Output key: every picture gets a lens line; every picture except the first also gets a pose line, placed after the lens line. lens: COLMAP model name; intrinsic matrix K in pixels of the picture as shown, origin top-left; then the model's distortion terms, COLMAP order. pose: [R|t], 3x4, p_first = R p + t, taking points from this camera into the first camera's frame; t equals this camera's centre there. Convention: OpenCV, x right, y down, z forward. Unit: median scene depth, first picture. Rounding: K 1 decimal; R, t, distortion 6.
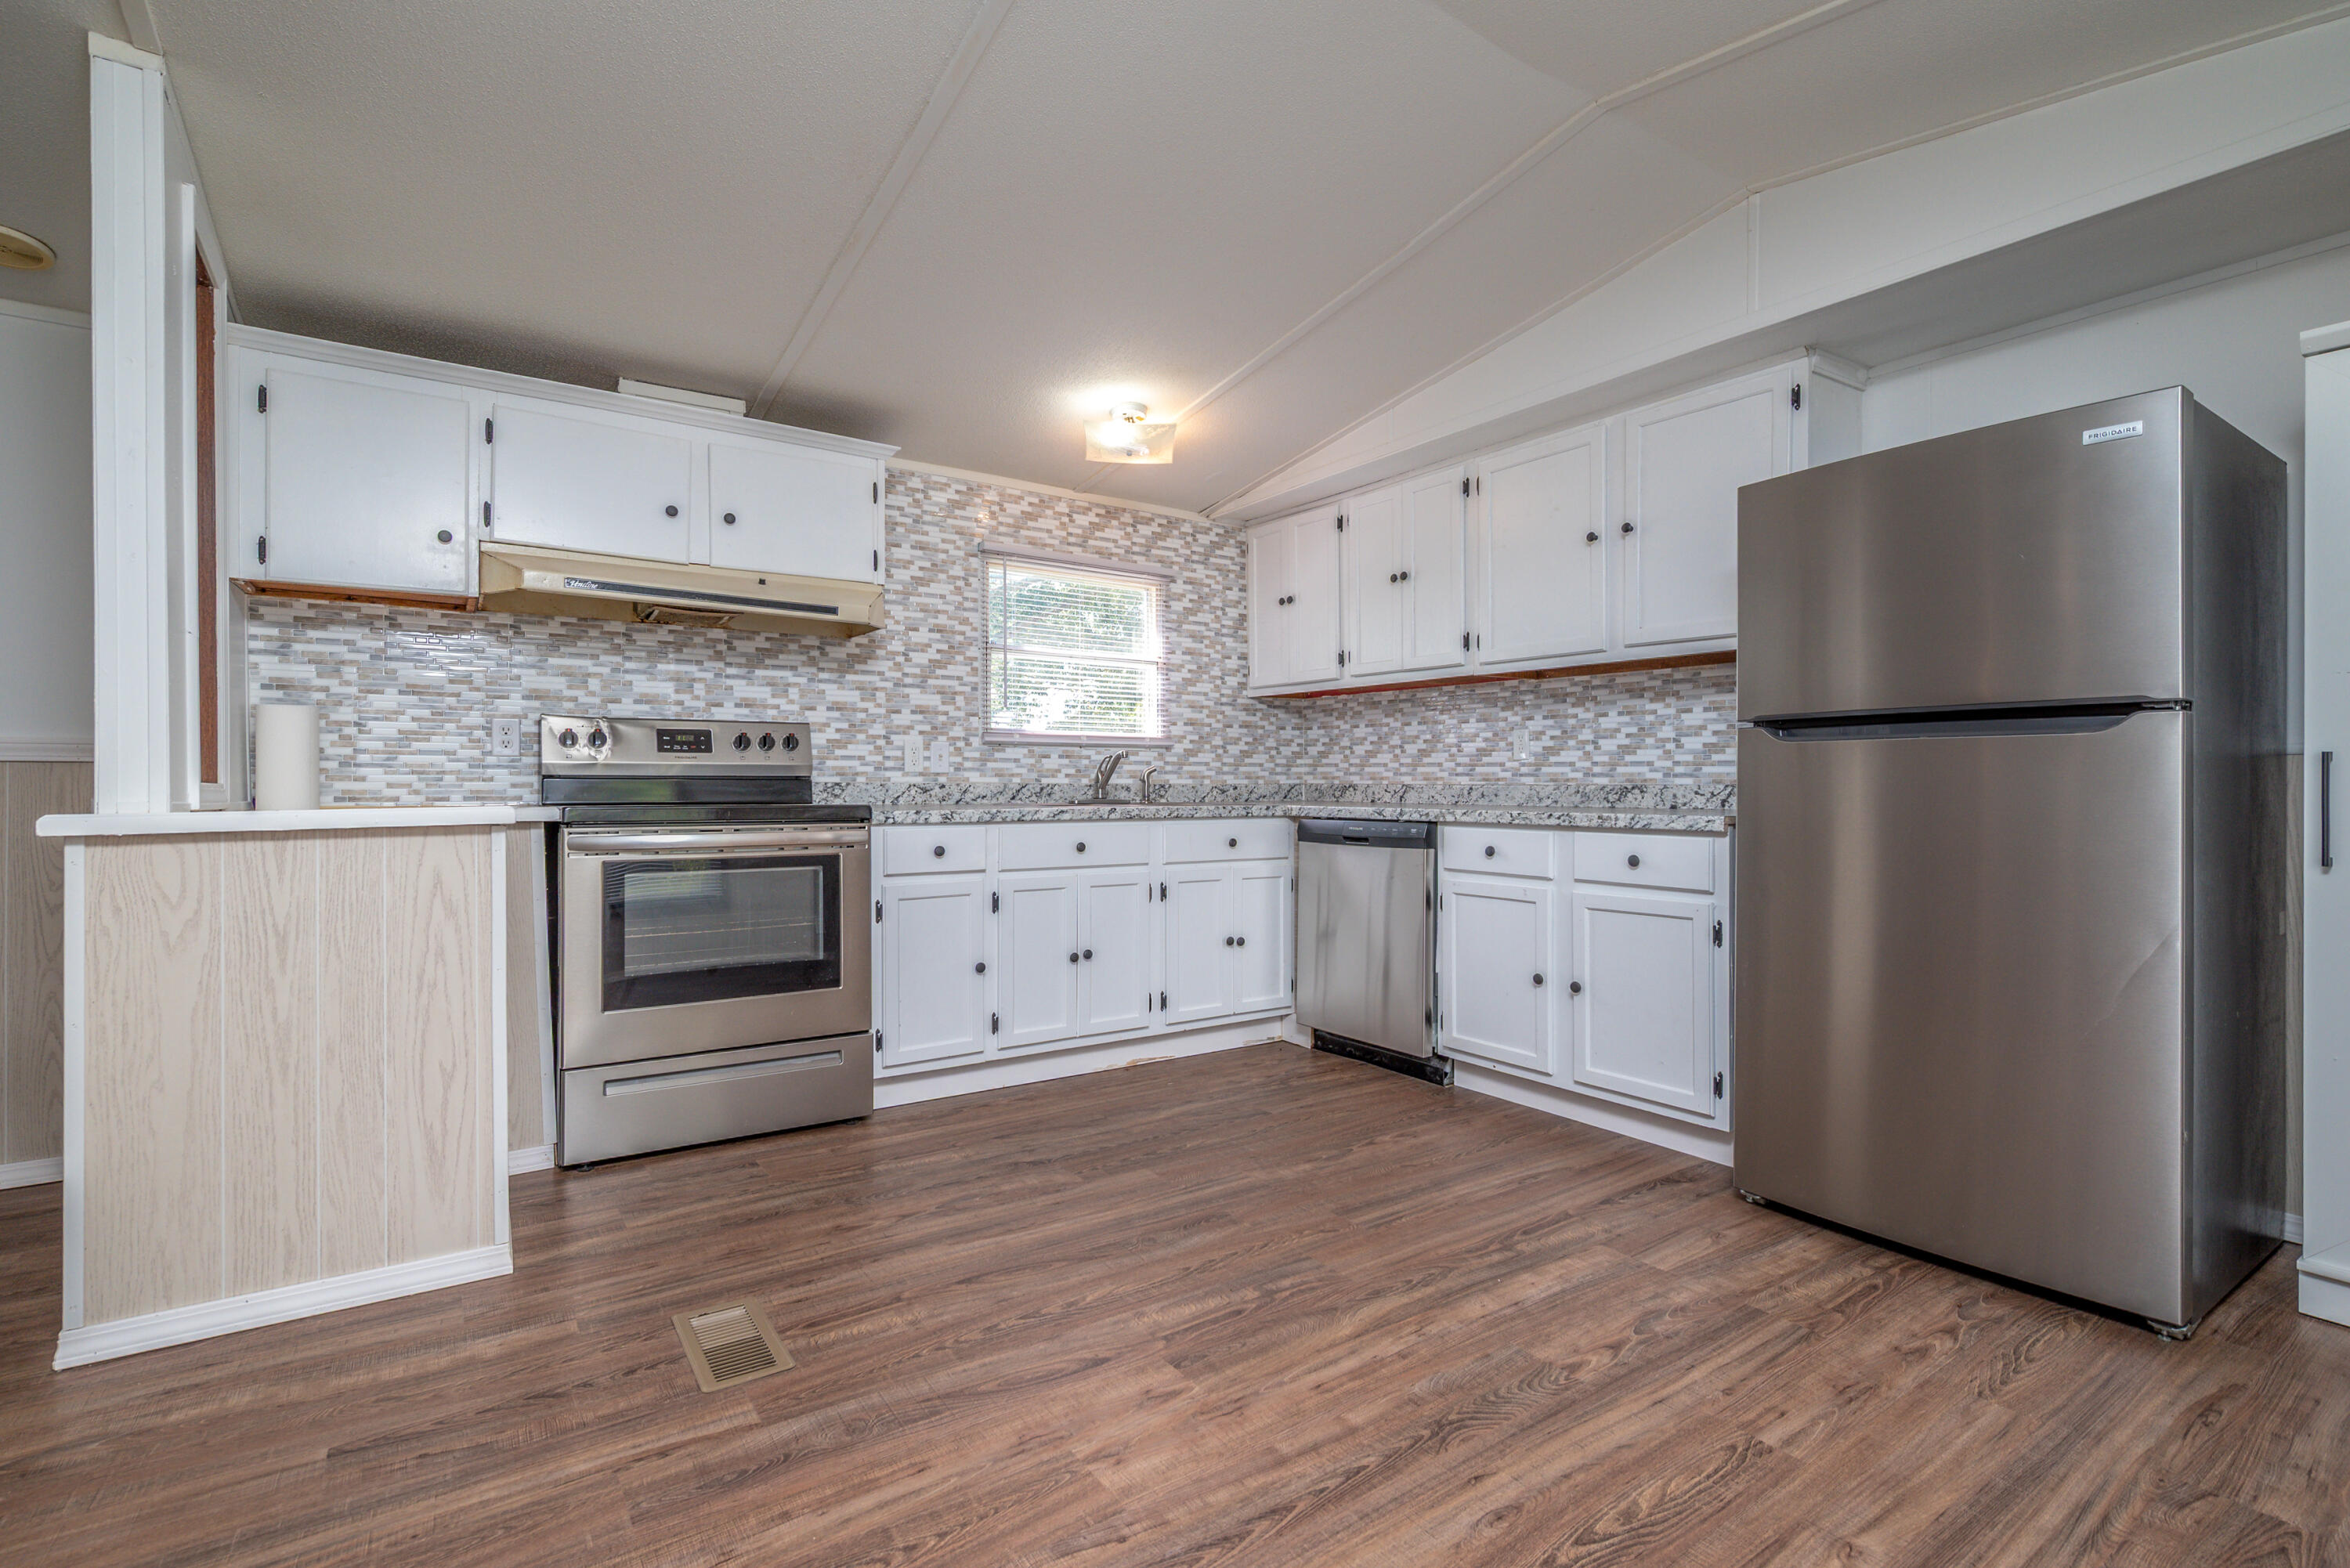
lens RADIAL K [[1081.0, 0, 1213.8], [0, 1081.0, 838.2], [0, 0, 1]] dist [-0.001573, -0.000585]
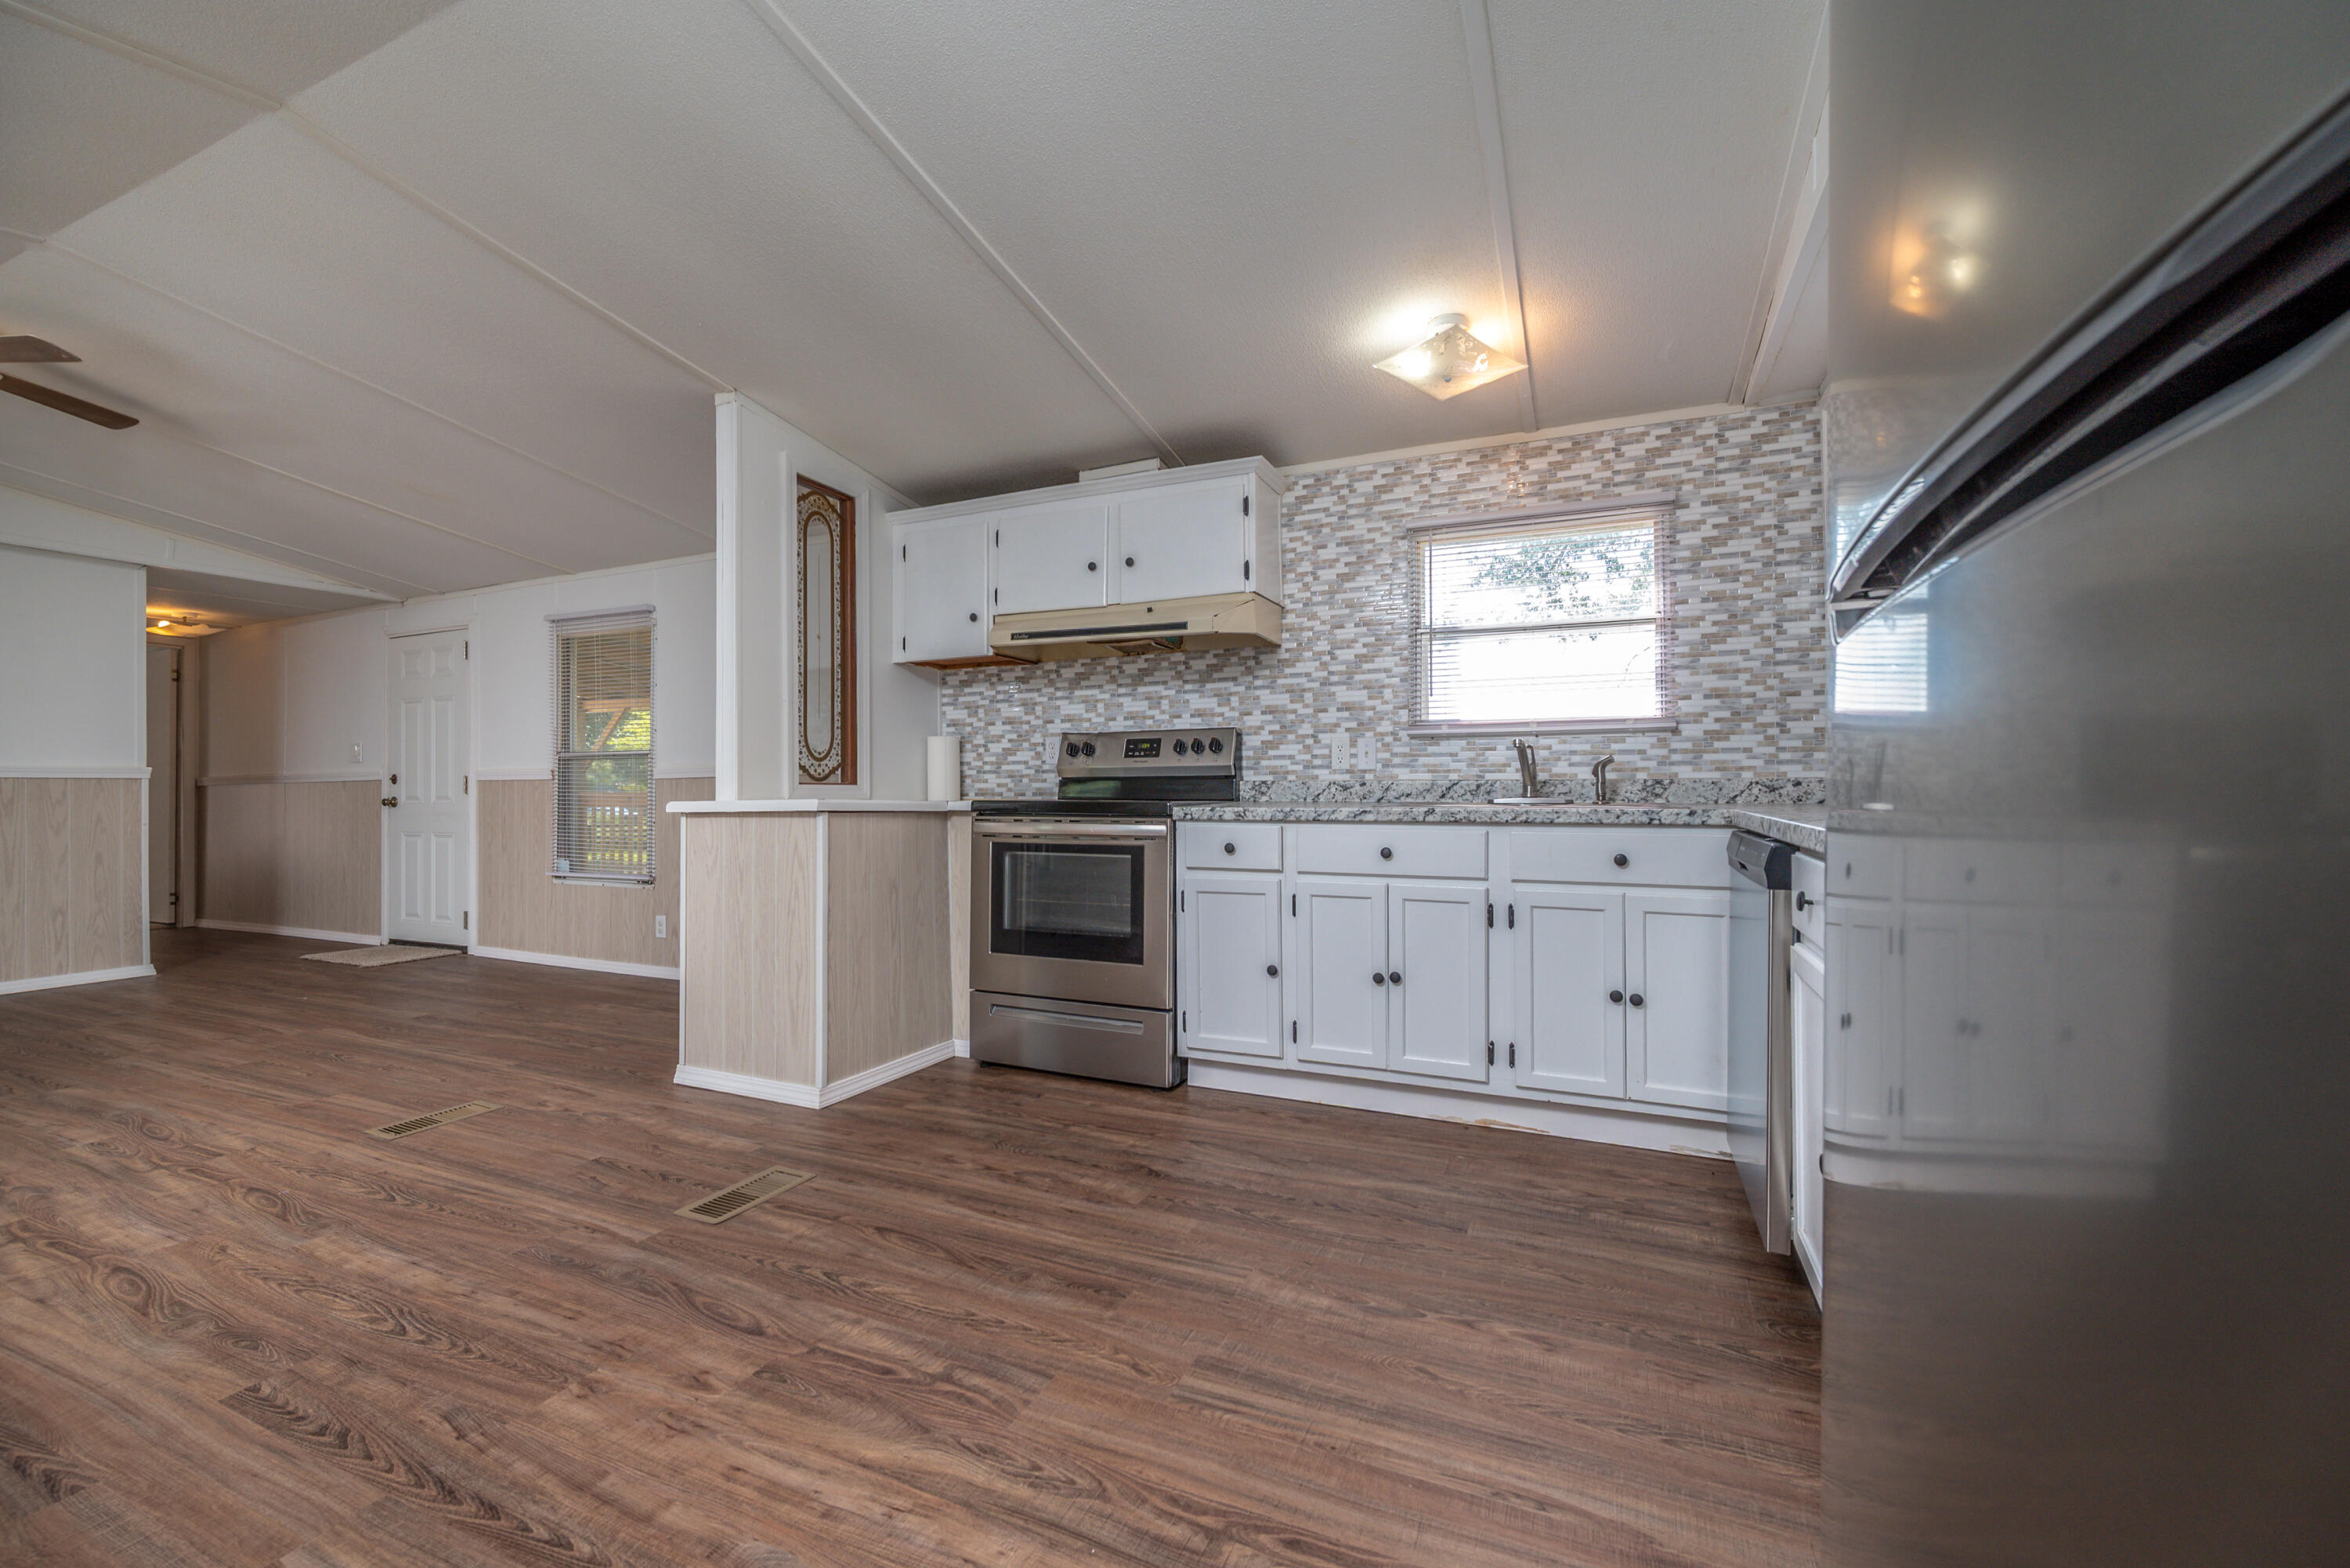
lens RADIAL K [[1004.2, 0, 1219.0], [0, 1004.2, 820.8], [0, 0, 1]] dist [-0.001438, -0.000390]
pose [[0.494127, 0.026515, -0.868985, 0.541452], [-0.036591, 0.999283, 0.009684, -0.021626], [0.868620, 0.027012, 0.494743, 0.509305]]
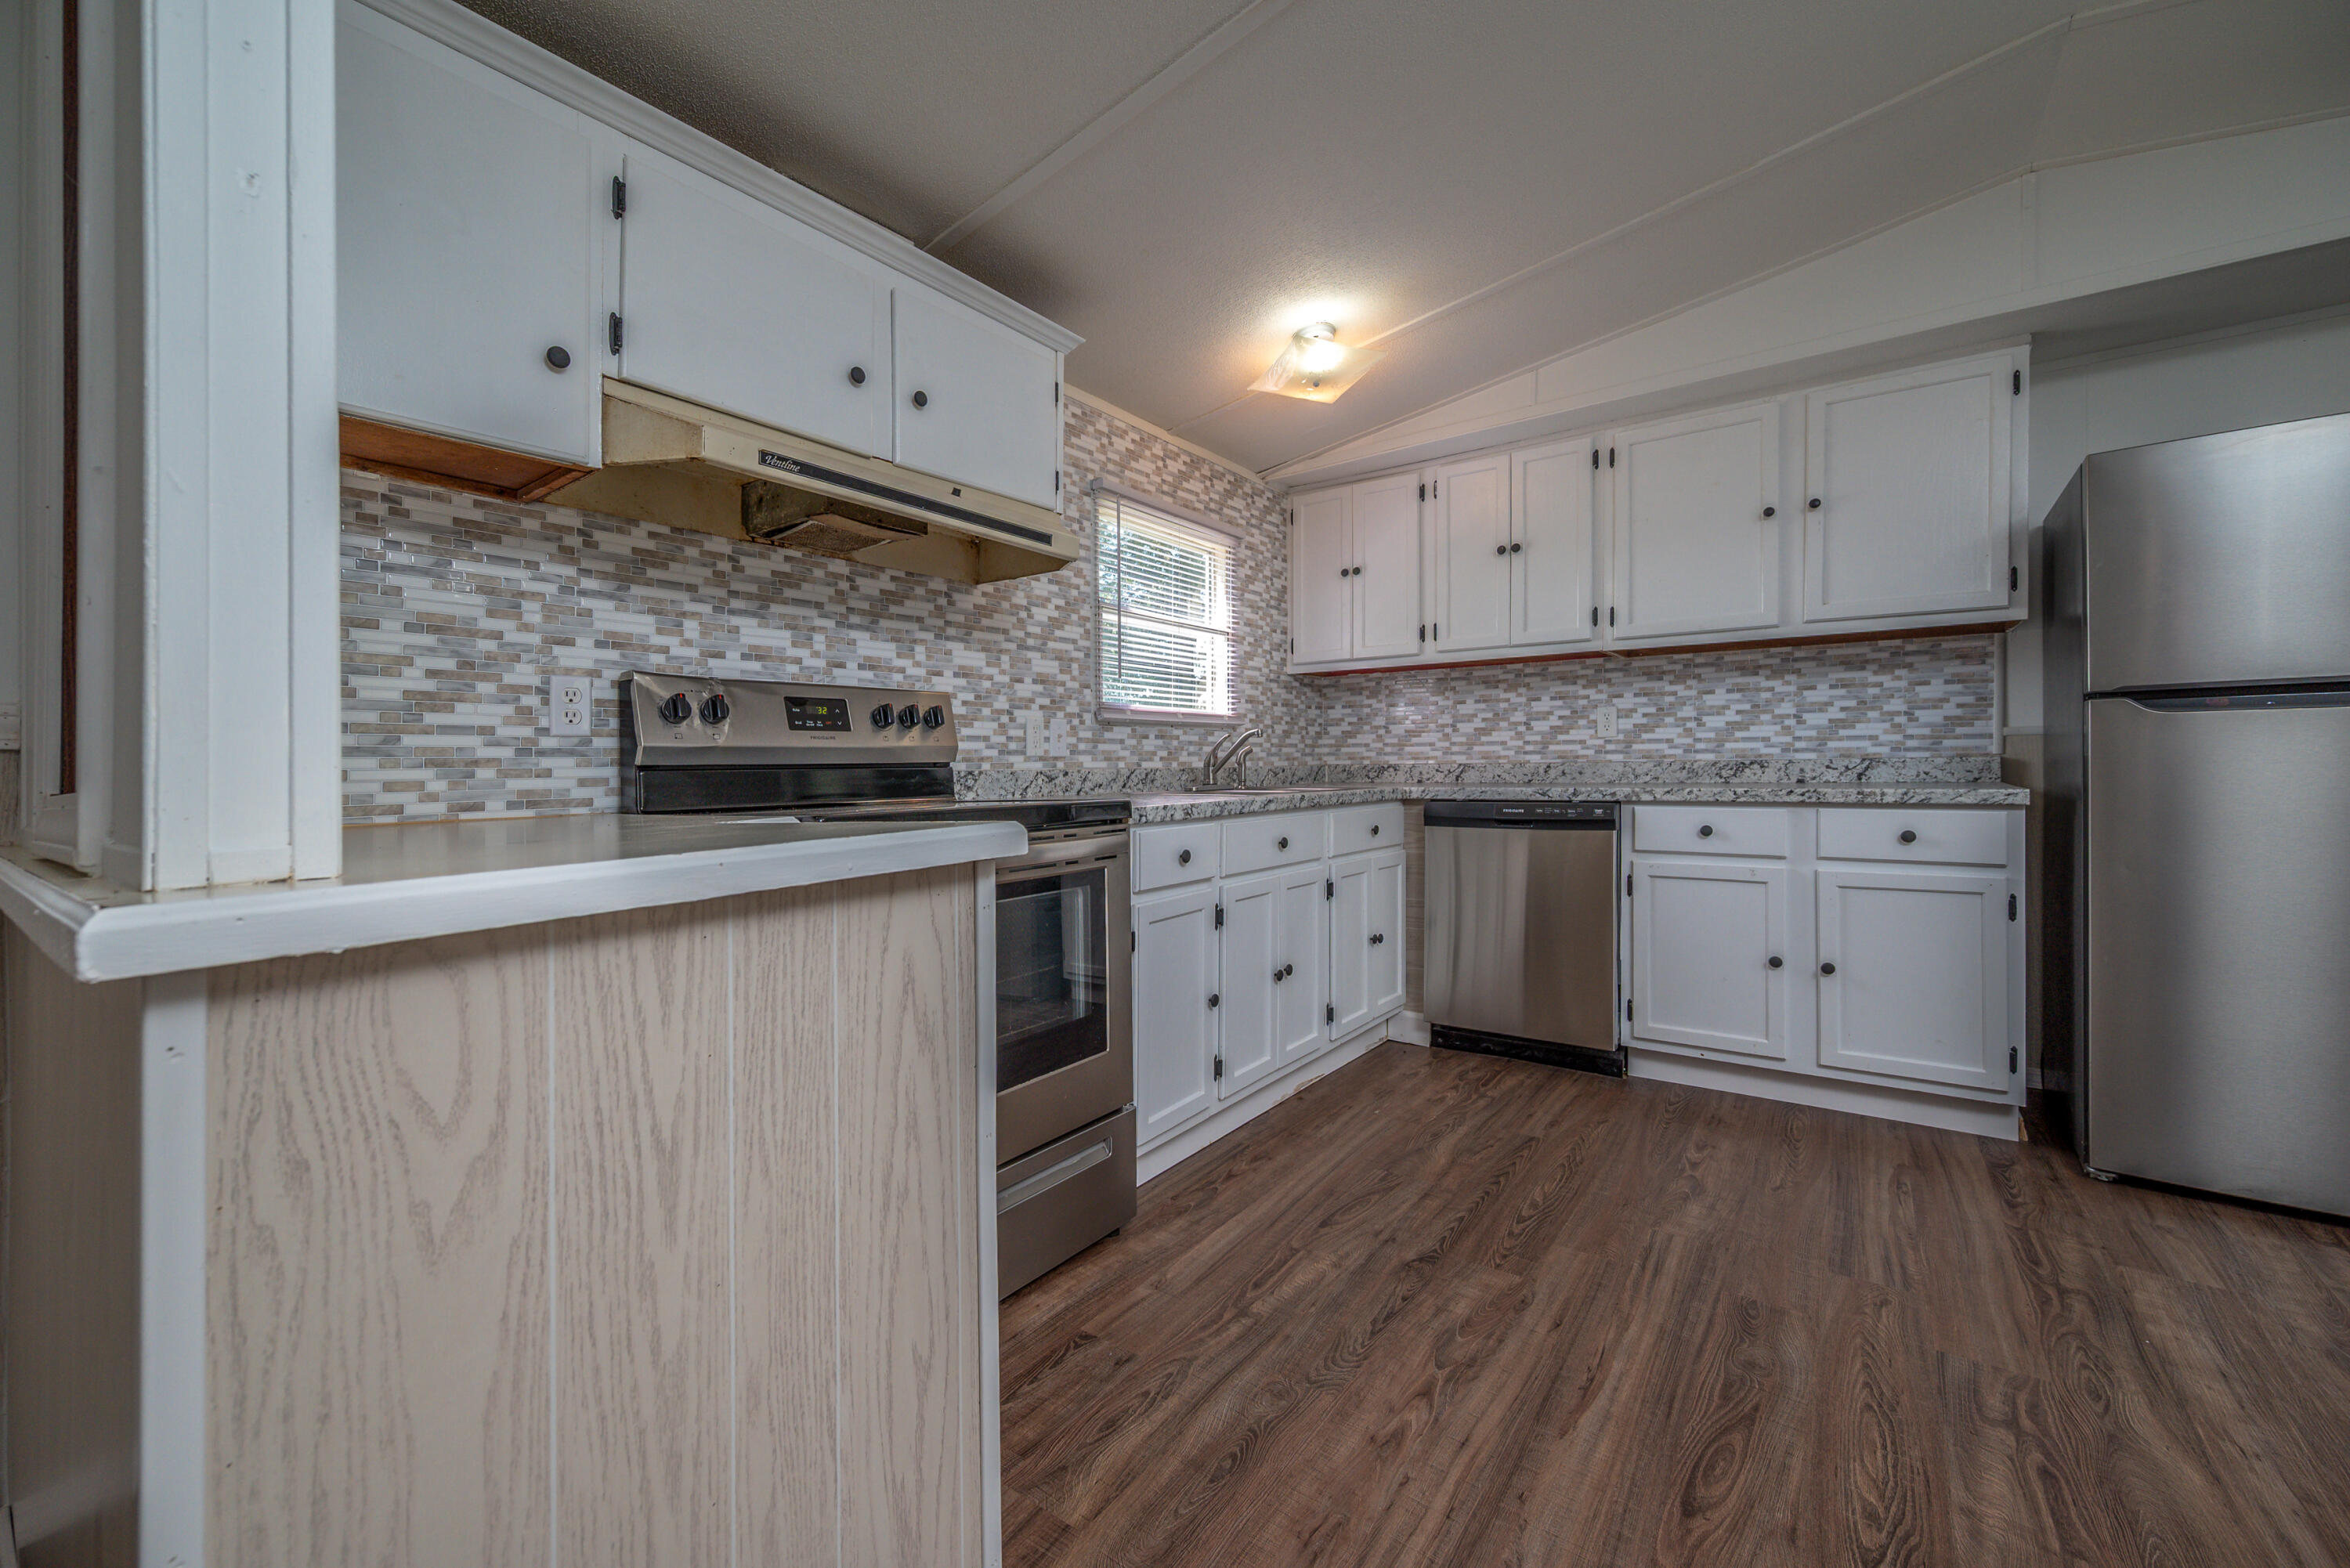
lens RADIAL K [[949.7, 0, 1153.5], [0, 949.7, 793.9], [0, 0, 1]] dist [-0.002072, -0.000085]
pose [[0.952757, -0.023840, 0.302797, -0.465957], [0.030481, 0.999387, -0.017226, -0.021158], [-0.302201, 0.025642, 0.952899, 0.346767]]
